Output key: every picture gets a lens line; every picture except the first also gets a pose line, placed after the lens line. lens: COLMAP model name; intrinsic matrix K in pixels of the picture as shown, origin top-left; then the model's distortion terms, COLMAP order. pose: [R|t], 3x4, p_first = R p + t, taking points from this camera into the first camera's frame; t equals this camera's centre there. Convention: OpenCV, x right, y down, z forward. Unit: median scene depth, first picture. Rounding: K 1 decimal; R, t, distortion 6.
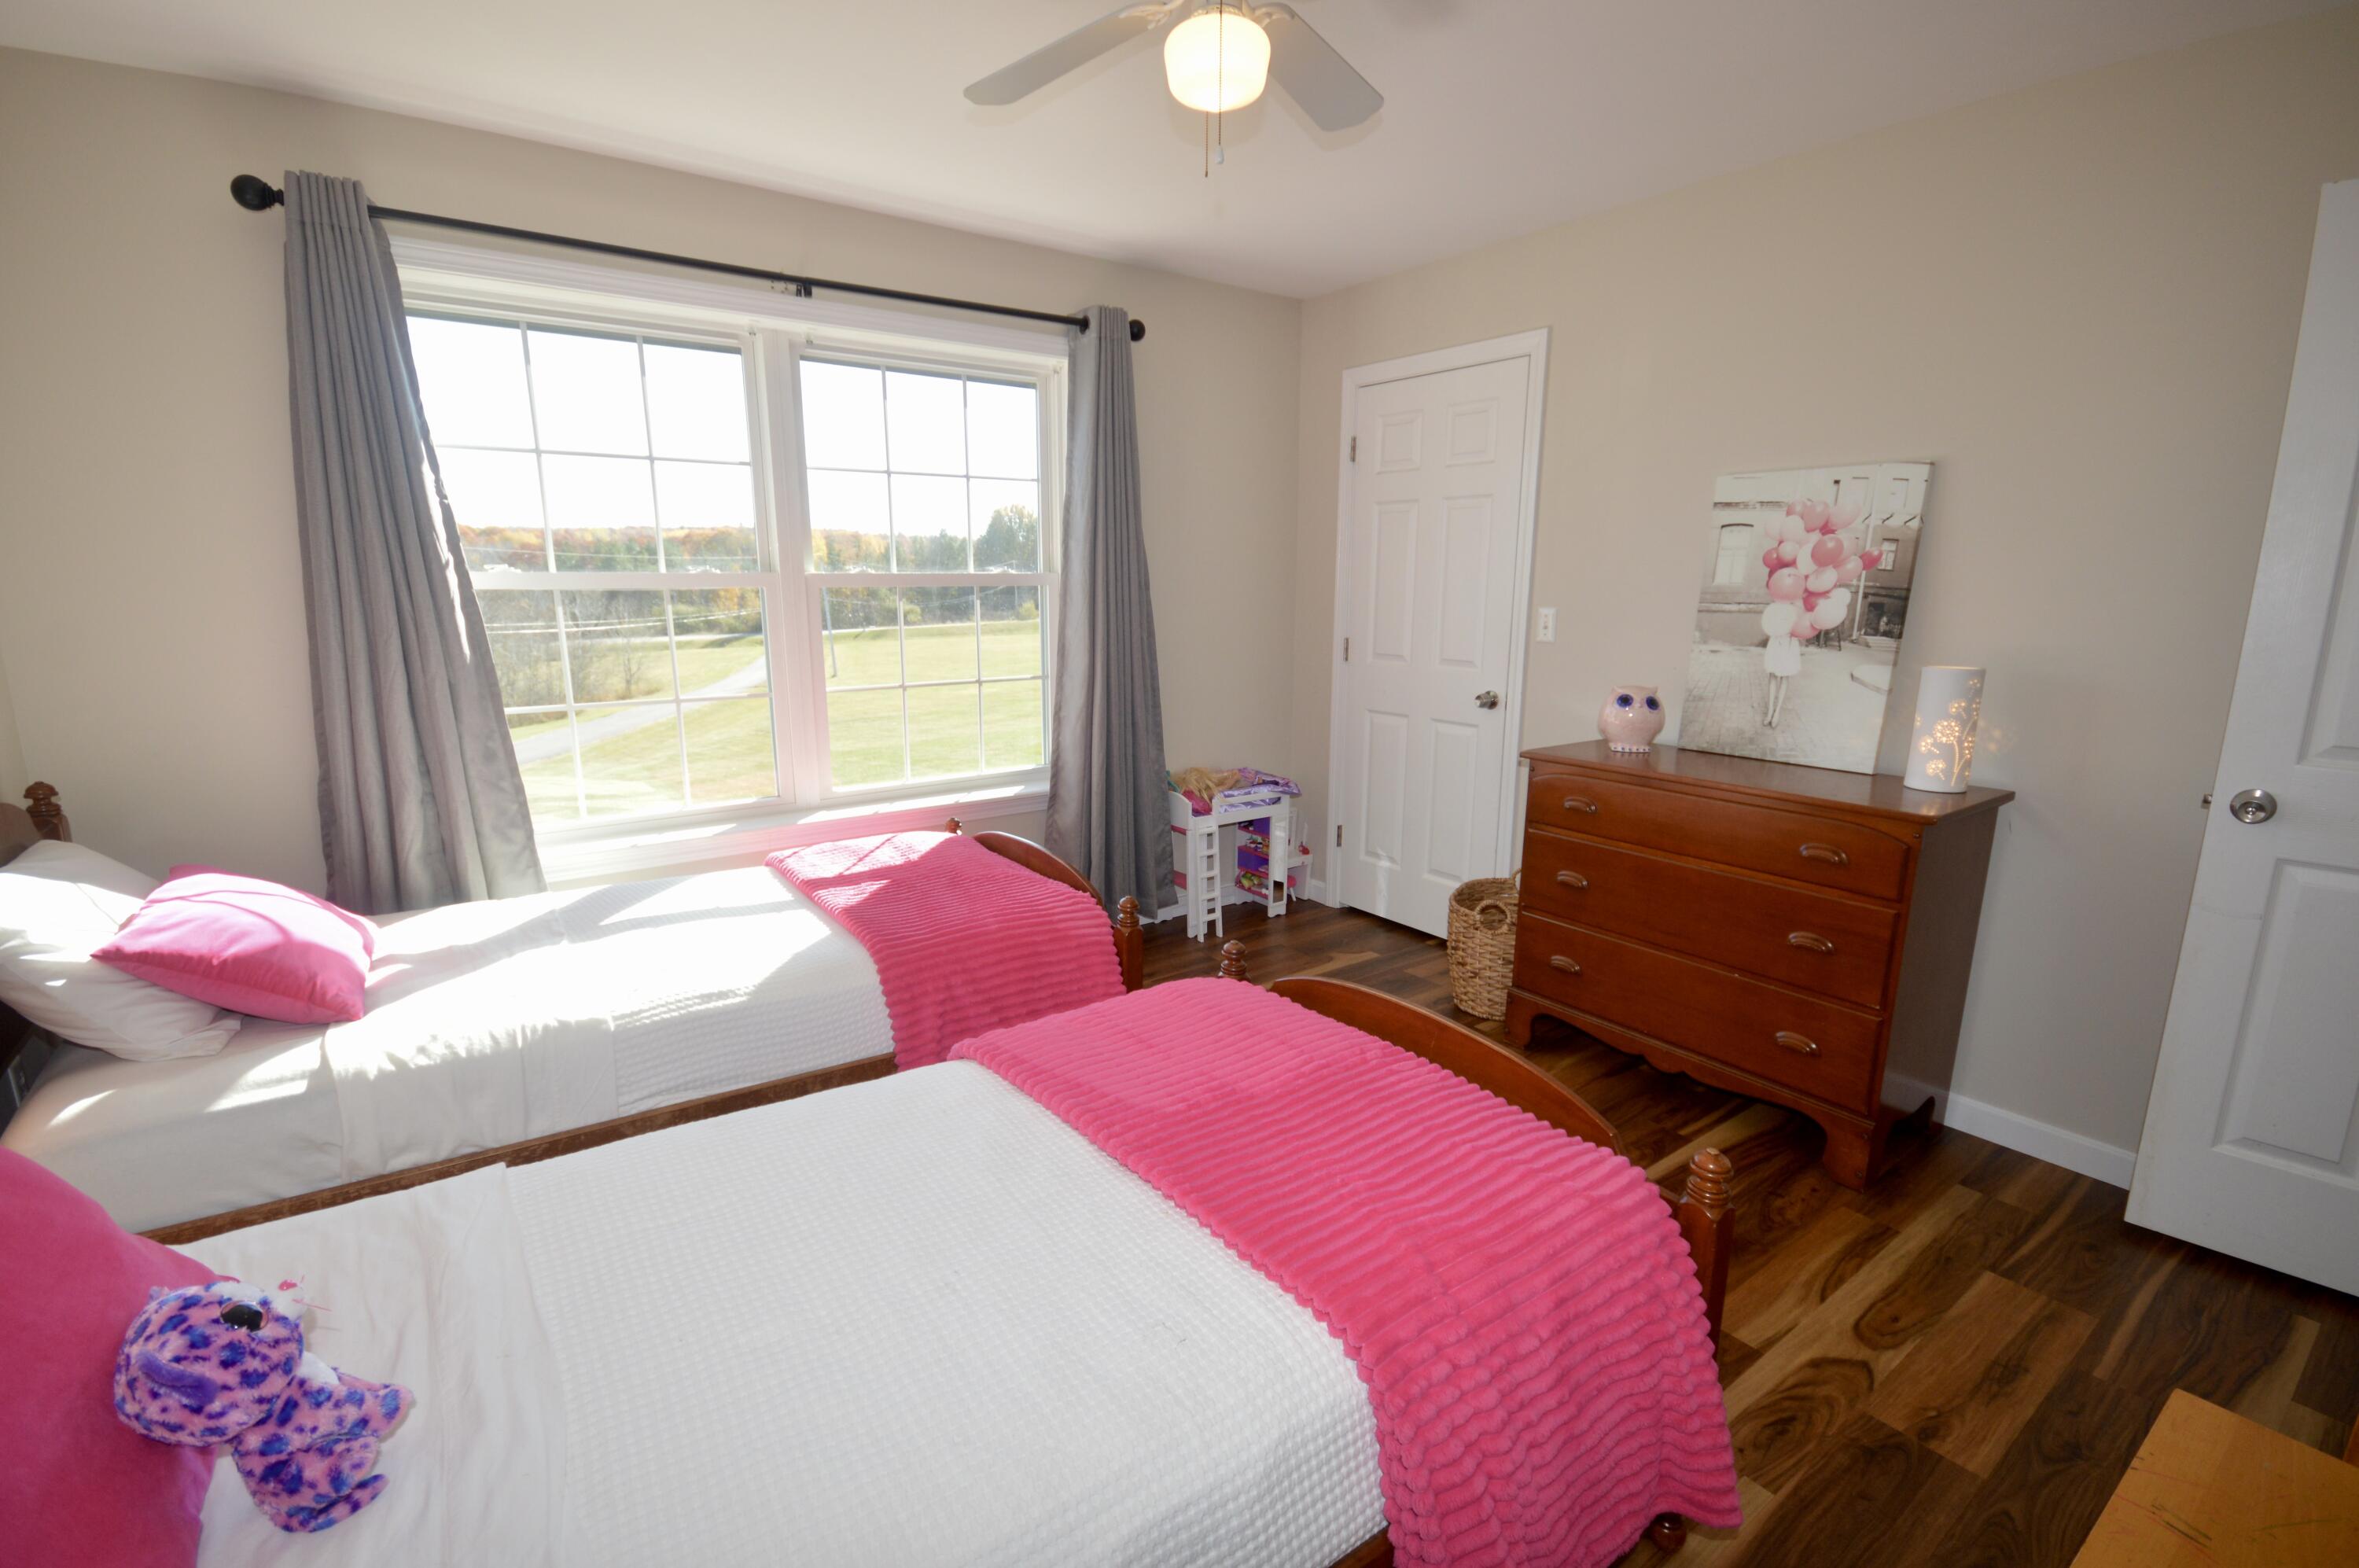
lens RADIAL K [[1064.9, 0, 1179.3], [0, 1064.9, 808.6], [0, 0, 1]] dist [0.007102, -0.009404]
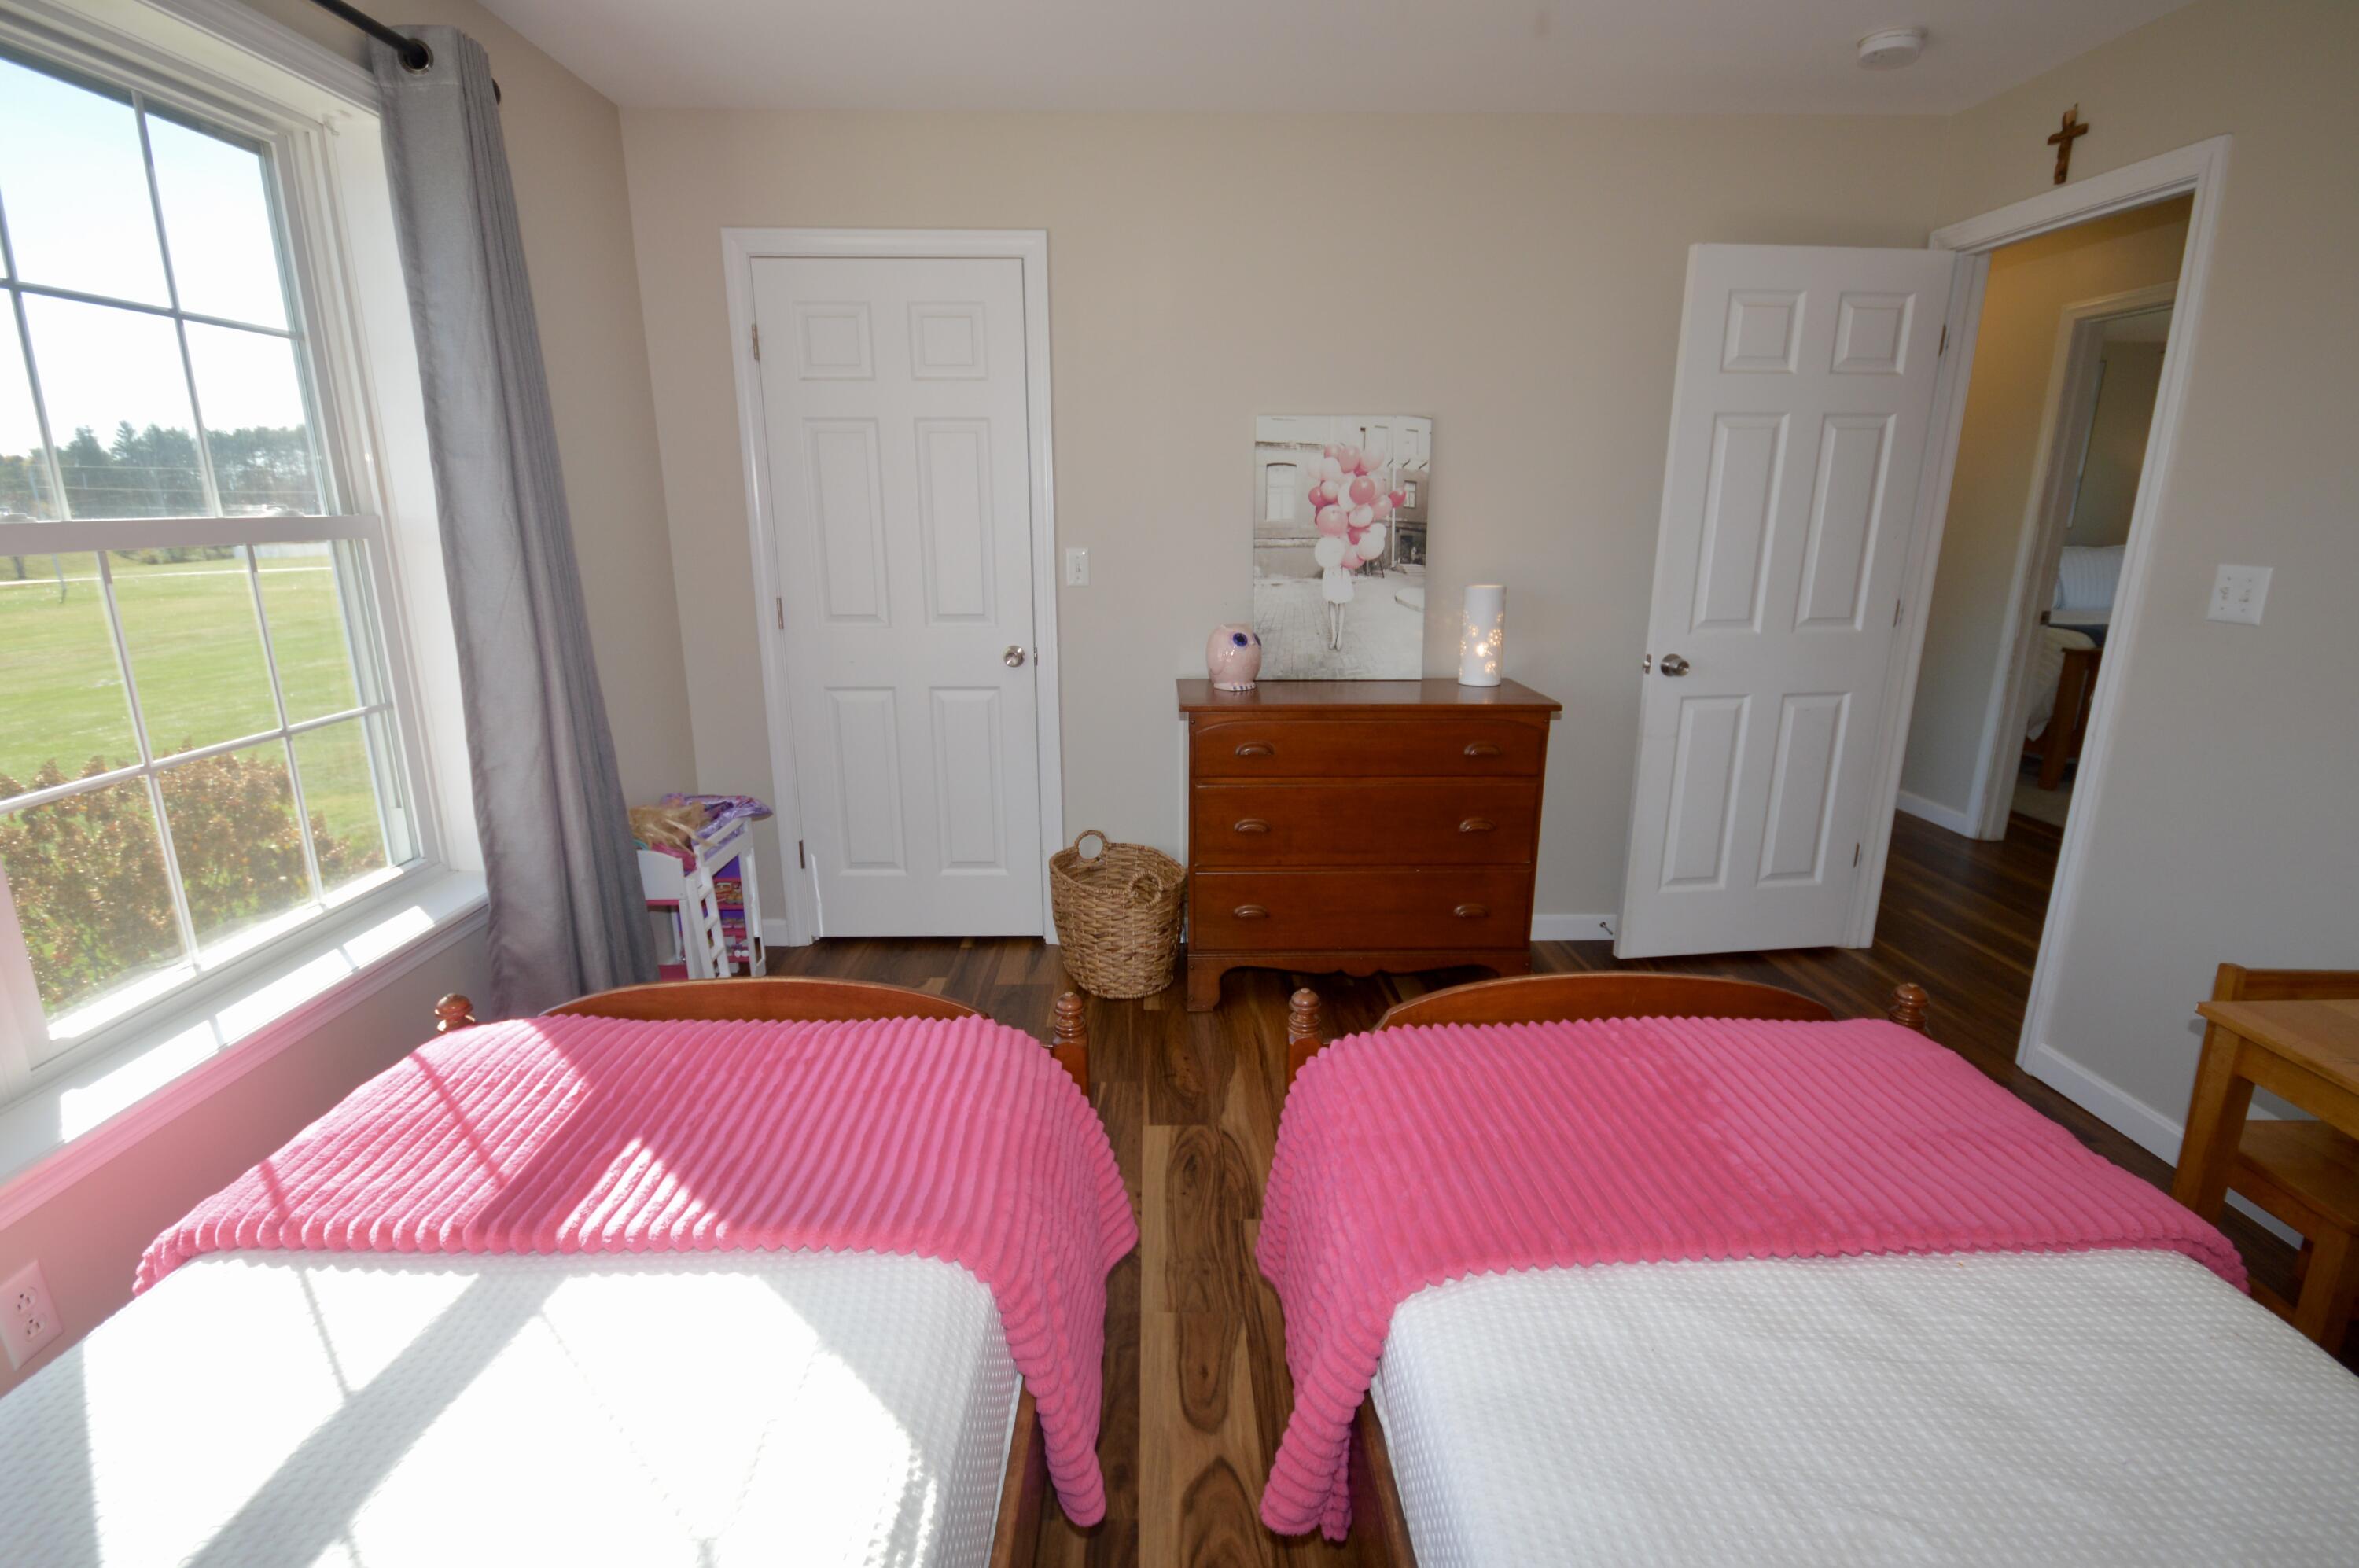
lens RADIAL K [[1109.1, 0, 1187.4], [0, 1109.1, 795.6], [0, 0, 1]] dist [0.001948, -0.002667]
pose [[0.564924, -0.210946, 0.797723, -0.498704], [0.178049, 0.975158, 0.131777, -0.111183], [-0.805704, 0.067590, 0.588449, 0.466893]]
